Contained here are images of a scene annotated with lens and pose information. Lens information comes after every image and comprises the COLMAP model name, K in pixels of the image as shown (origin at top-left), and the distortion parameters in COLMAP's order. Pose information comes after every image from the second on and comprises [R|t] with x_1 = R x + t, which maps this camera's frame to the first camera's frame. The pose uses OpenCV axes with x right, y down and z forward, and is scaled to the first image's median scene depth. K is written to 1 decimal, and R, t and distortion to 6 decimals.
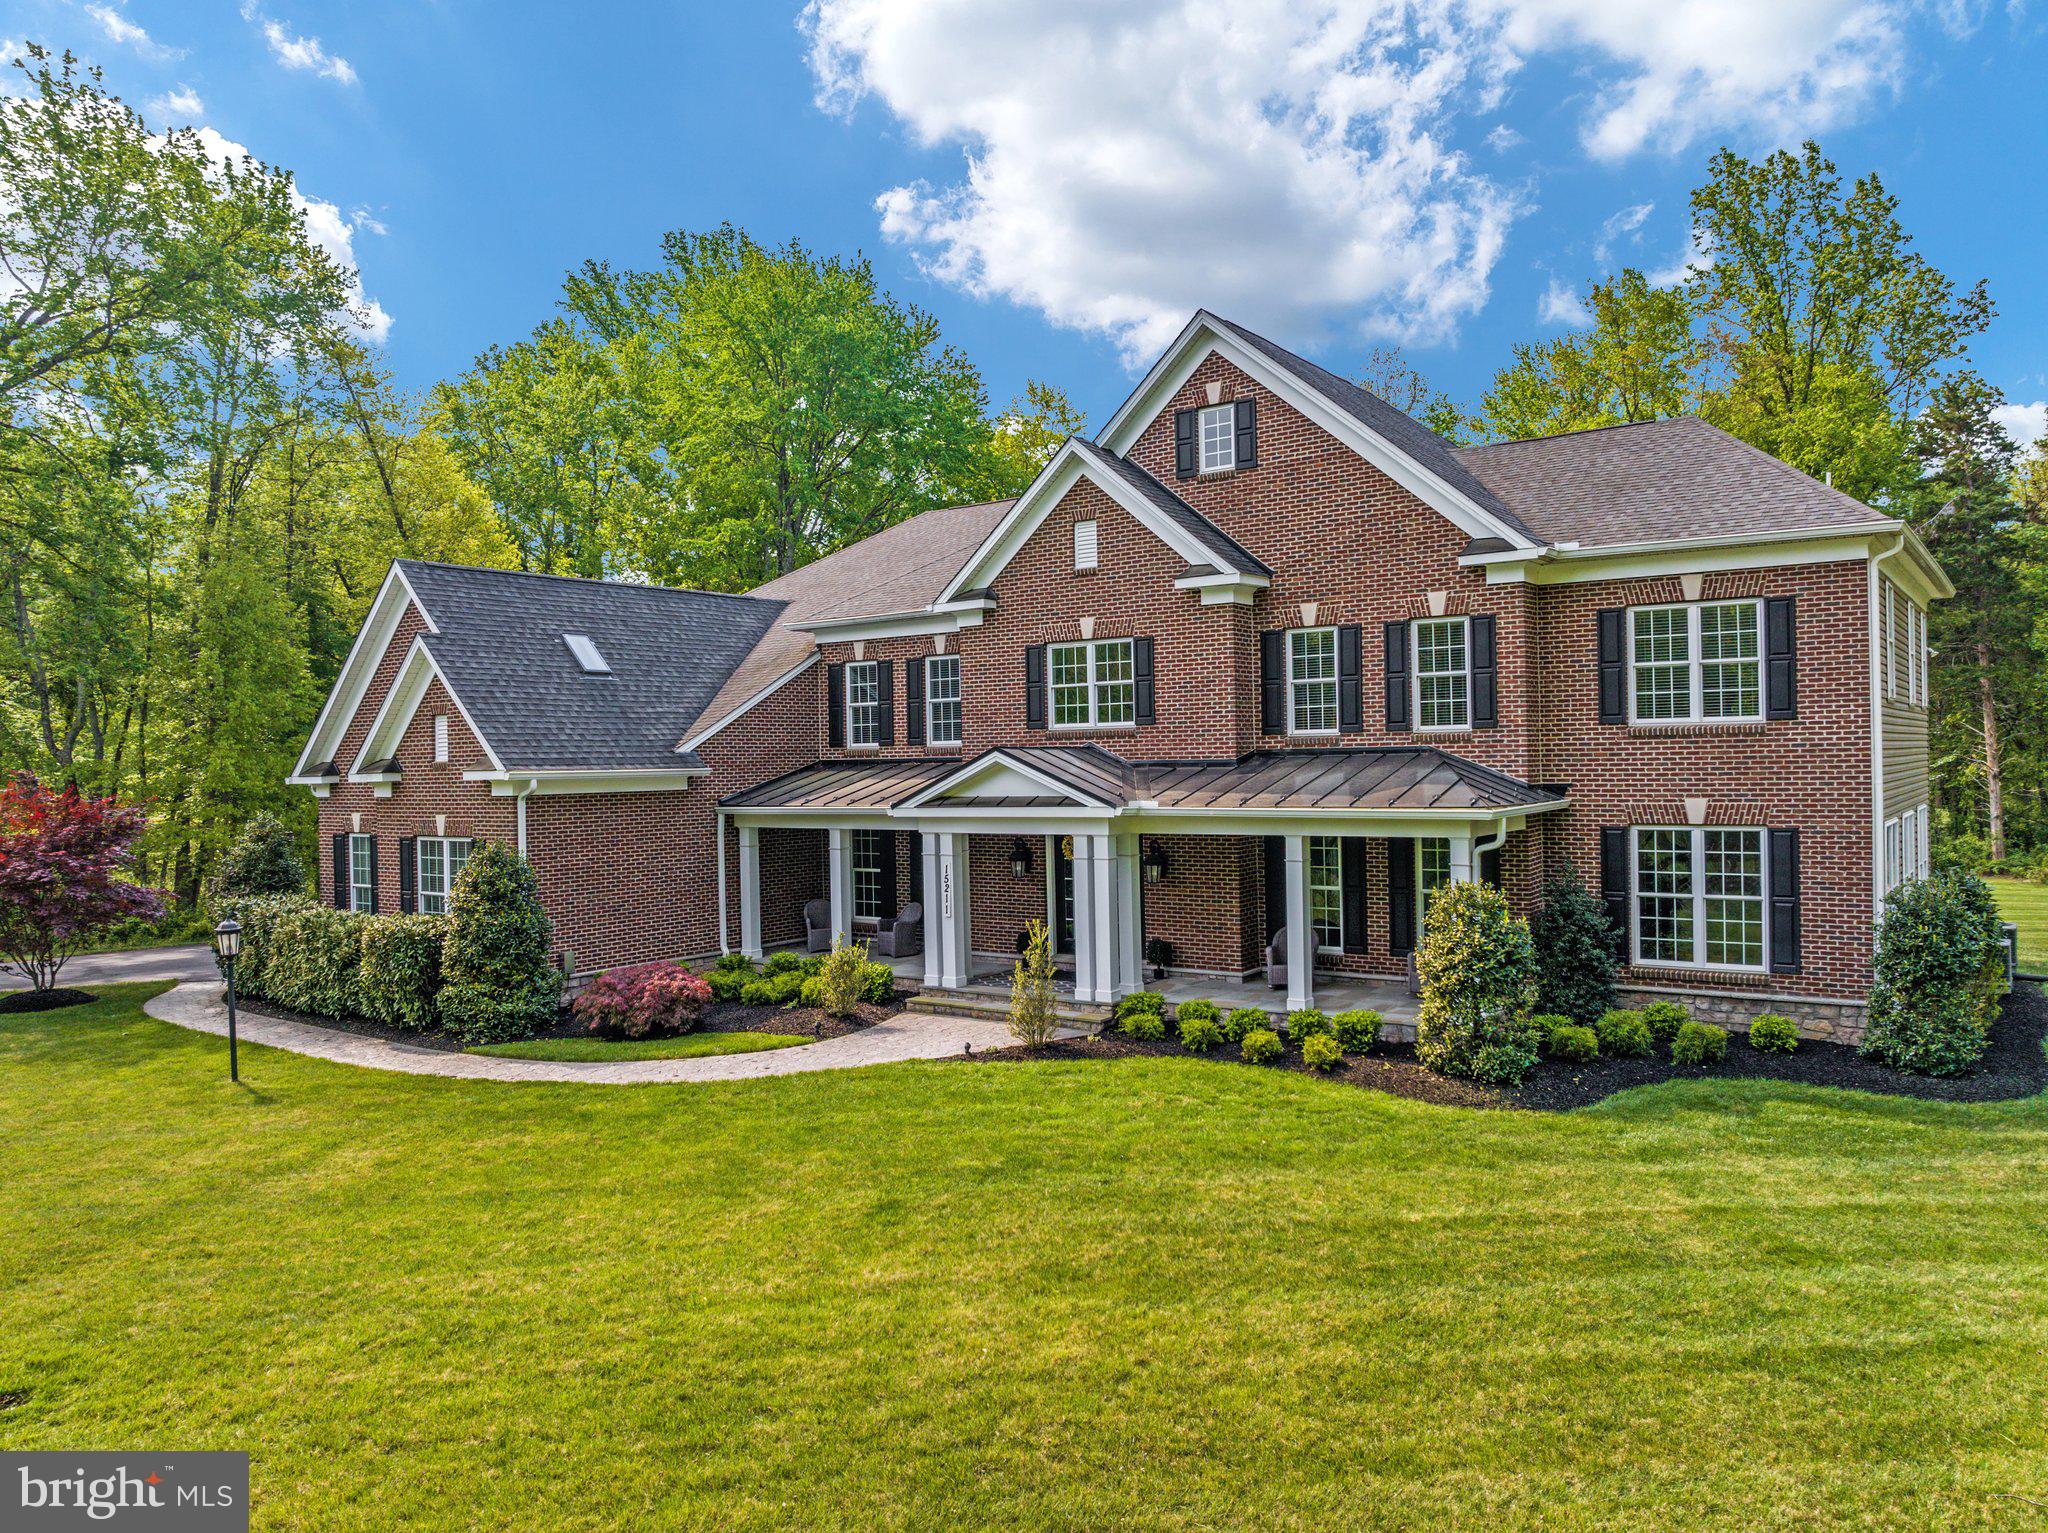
lens RADIAL K [[1435.3, 0, 1024.0], [0, 1435.3, 766.5], [0, 0, 1]] dist [-0.029657, -0.003060]
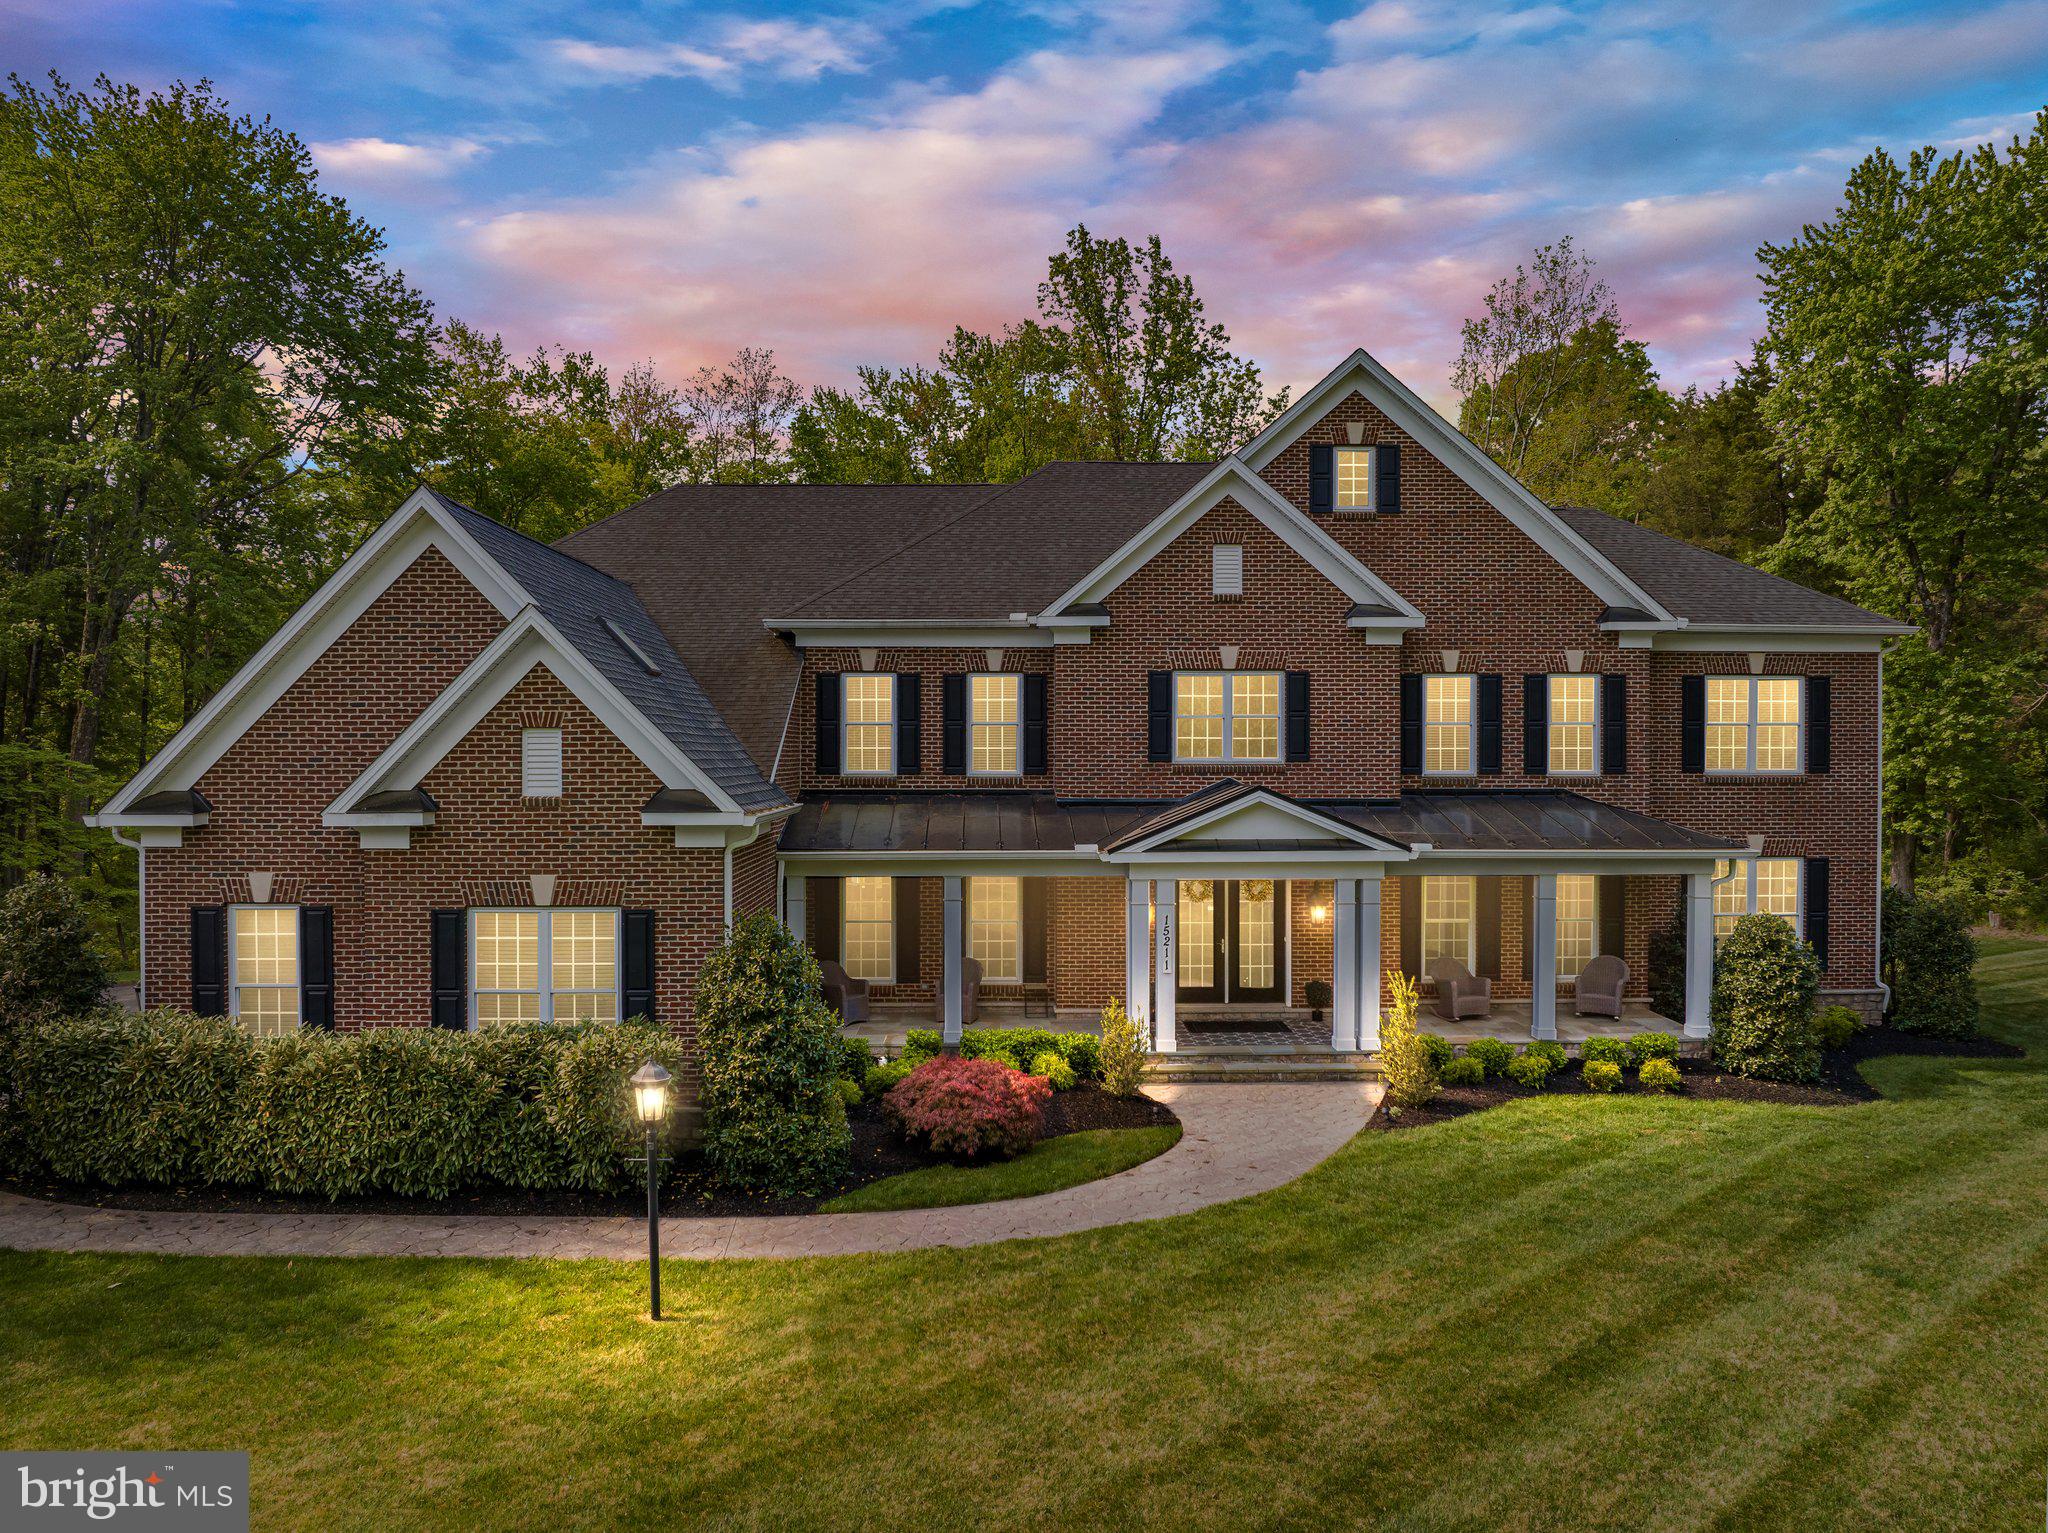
lens RADIAL K [[1480.2, 0, 1024.0], [0, 1480.2, 766.5], [0, 0, 1]] dist [-0.026882, -0.005923]
pose [[0.795218, 0.014707, 0.606145, -0.706473], [-0.014146, 0.999884, -0.005701, -0.018236], [-0.606159, -0.004041, 0.795333, 0.329462]]
